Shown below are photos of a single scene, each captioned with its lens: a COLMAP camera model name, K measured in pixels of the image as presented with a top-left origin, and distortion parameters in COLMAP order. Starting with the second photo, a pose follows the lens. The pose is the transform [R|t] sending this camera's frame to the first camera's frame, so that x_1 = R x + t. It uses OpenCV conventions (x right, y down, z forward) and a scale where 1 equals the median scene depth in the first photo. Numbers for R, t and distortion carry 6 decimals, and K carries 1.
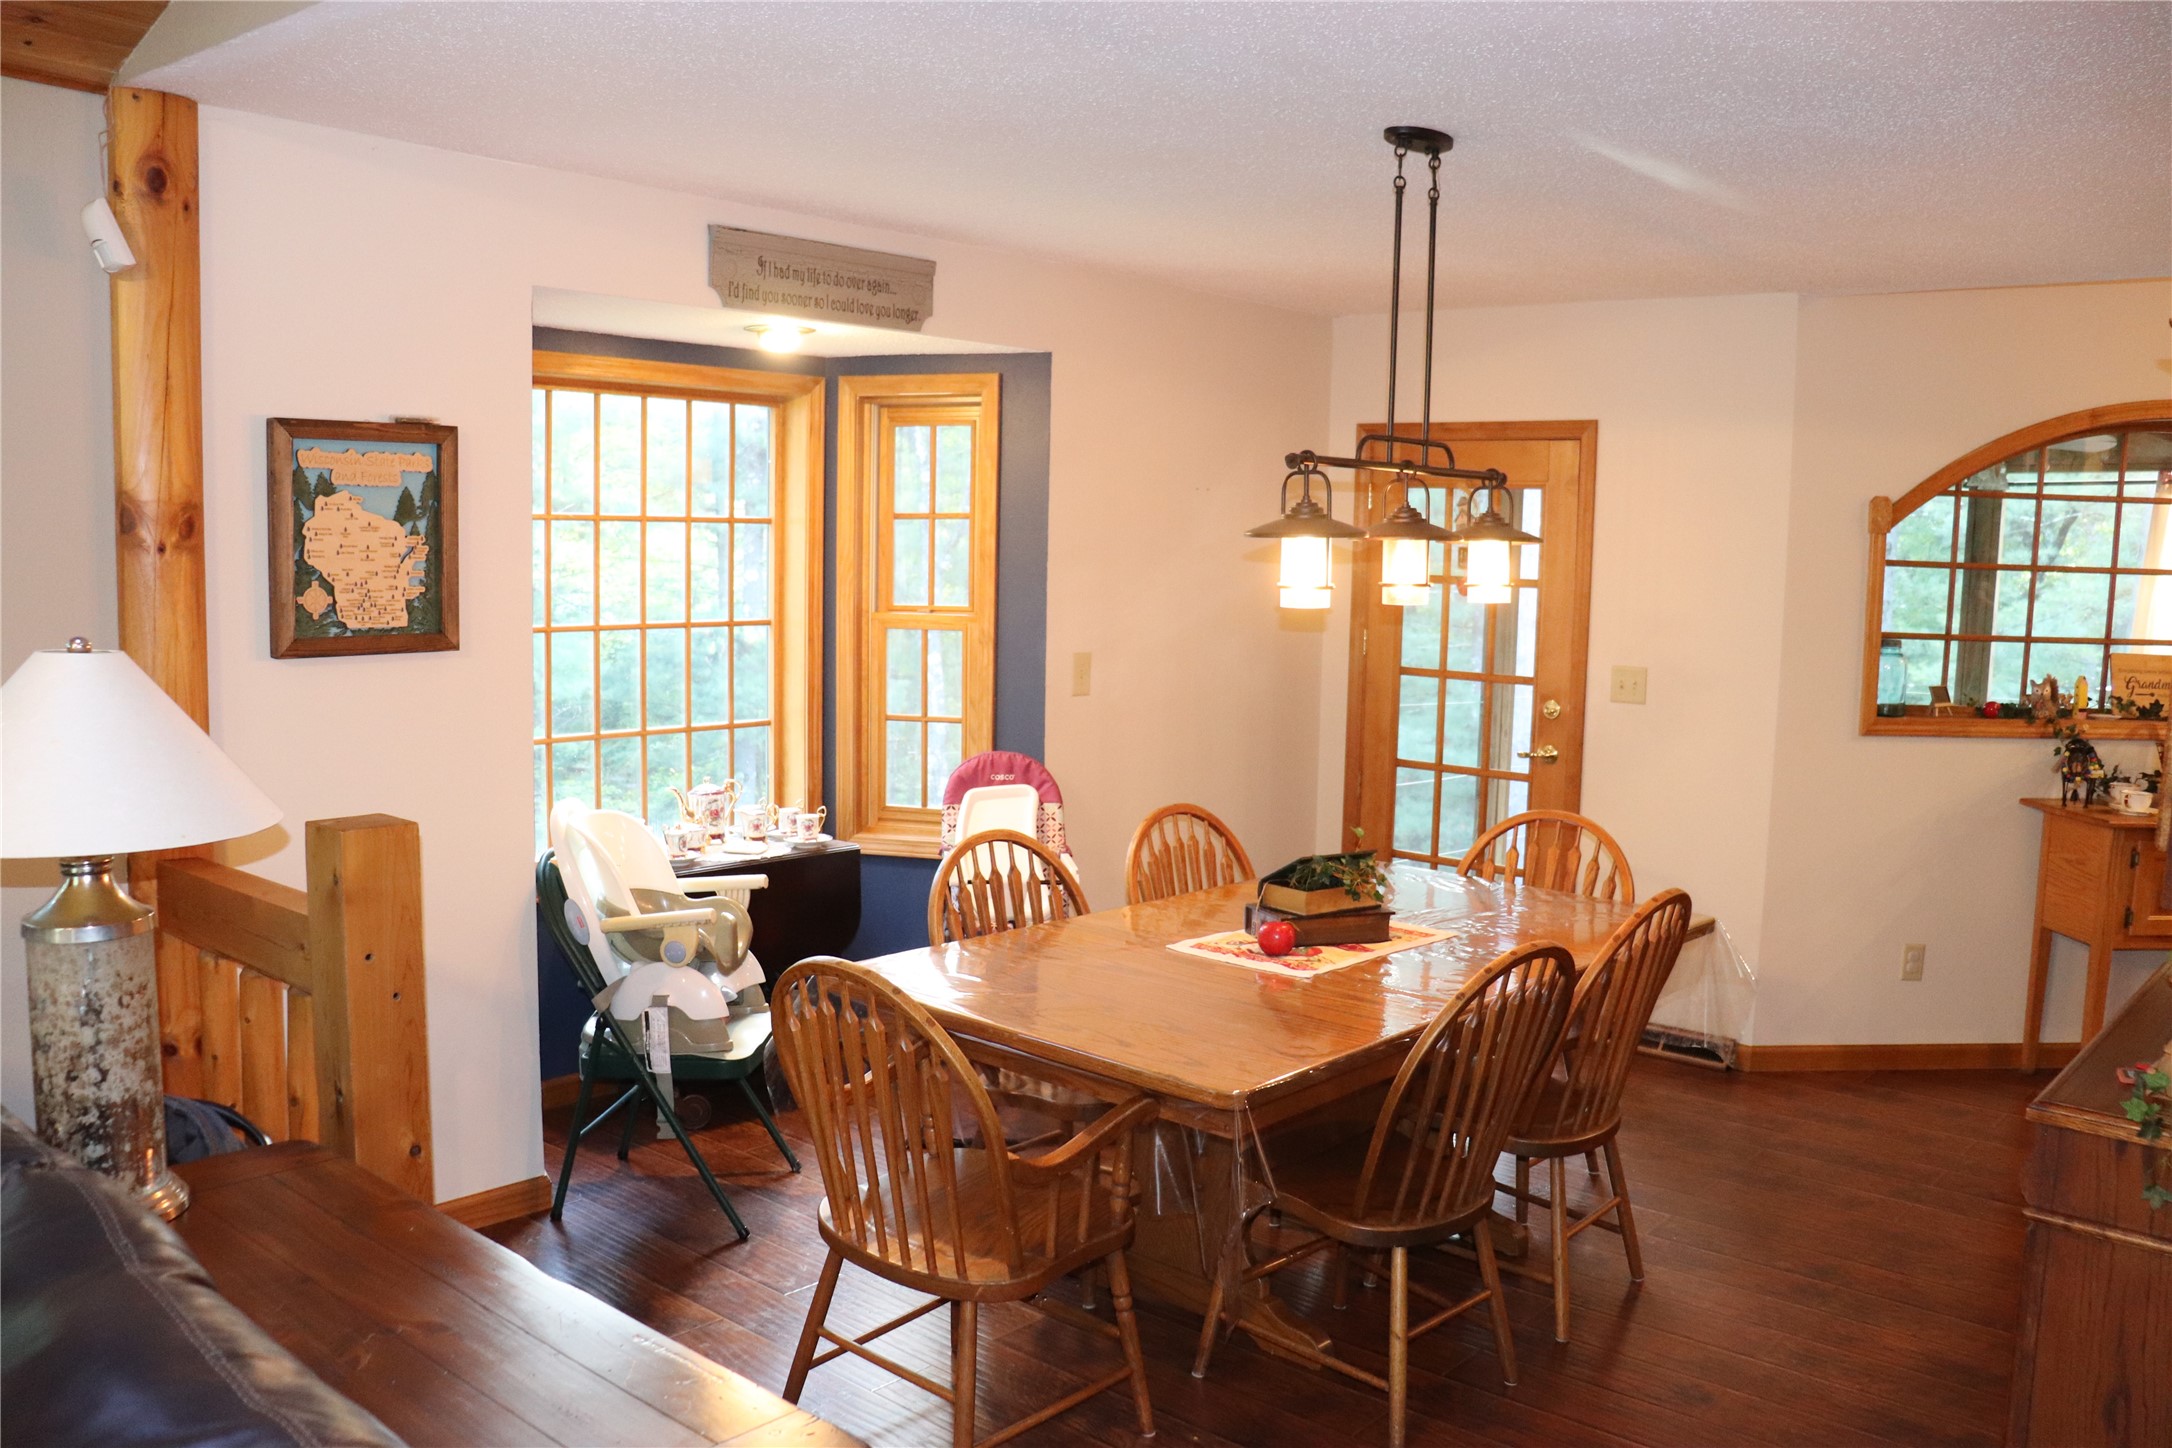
lens RADIAL K [[1802.9, 0, 1085.9], [0, 1802.9, 721.2], [0, 0, 1]] dist [0.000288, 0.002636]
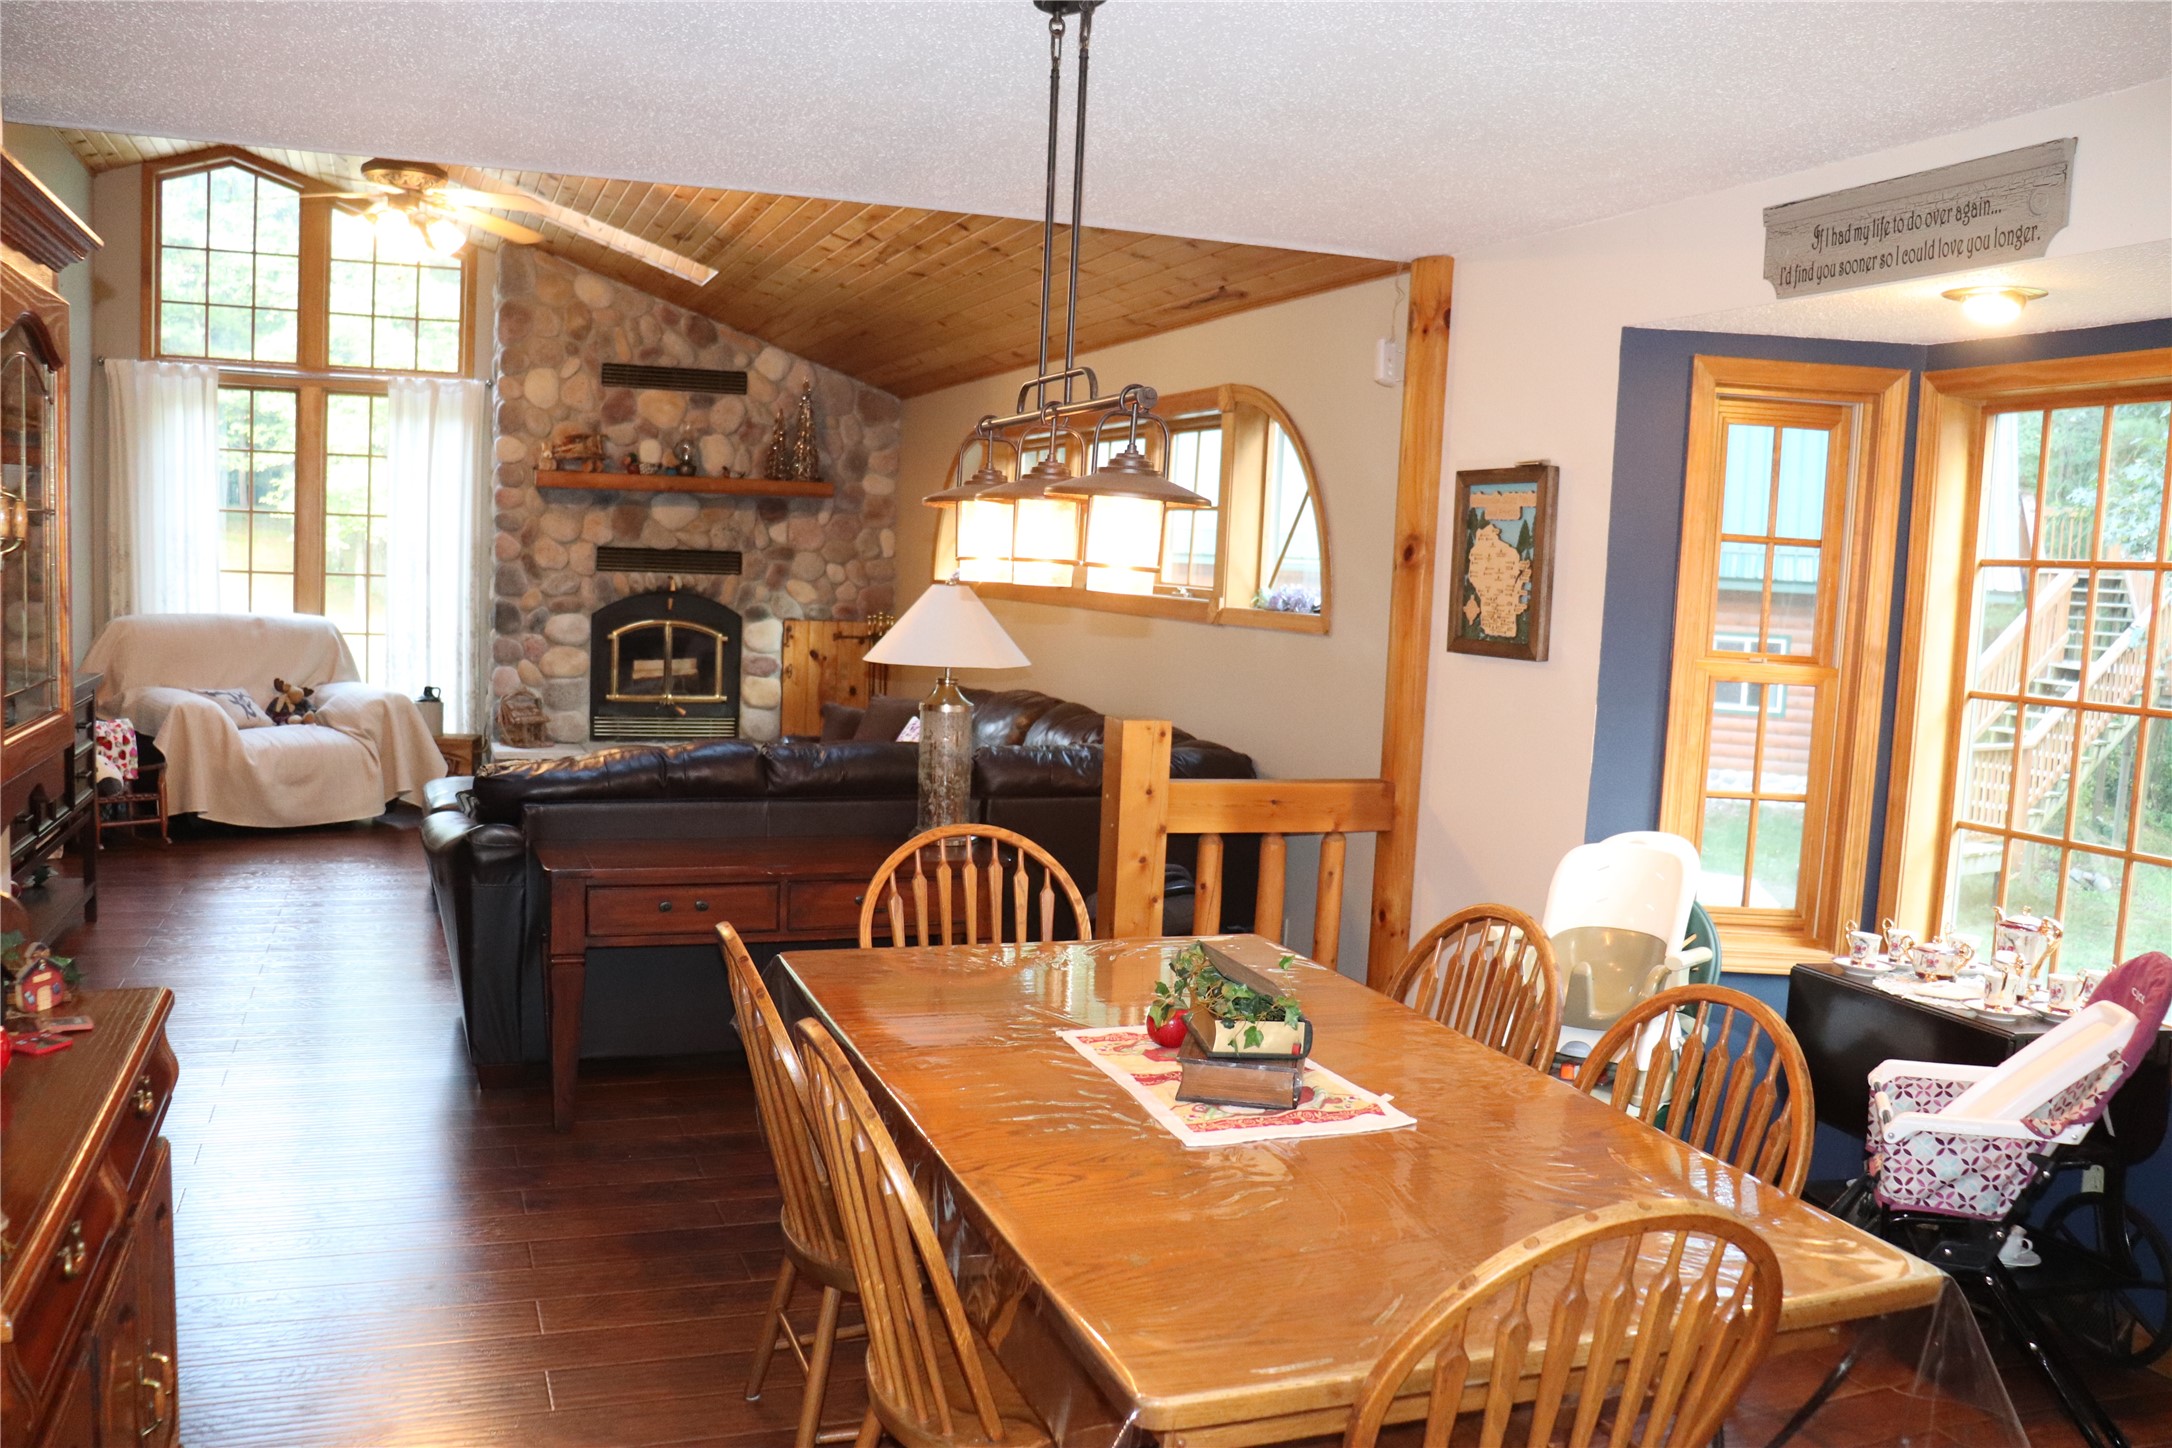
lens RADIAL K [[1802.9, 0, 1086.2], [0, 1802.9, 720.6], [0, 0, 1]] dist [0.000288, 0.002636]
pose [[-0.464718, 0.038544, -0.884620, 0.817549], [-0.158015, 0.979405, 0.125684, -0.104580], [0.871246, 0.198191, -0.449056, 1.311678]]
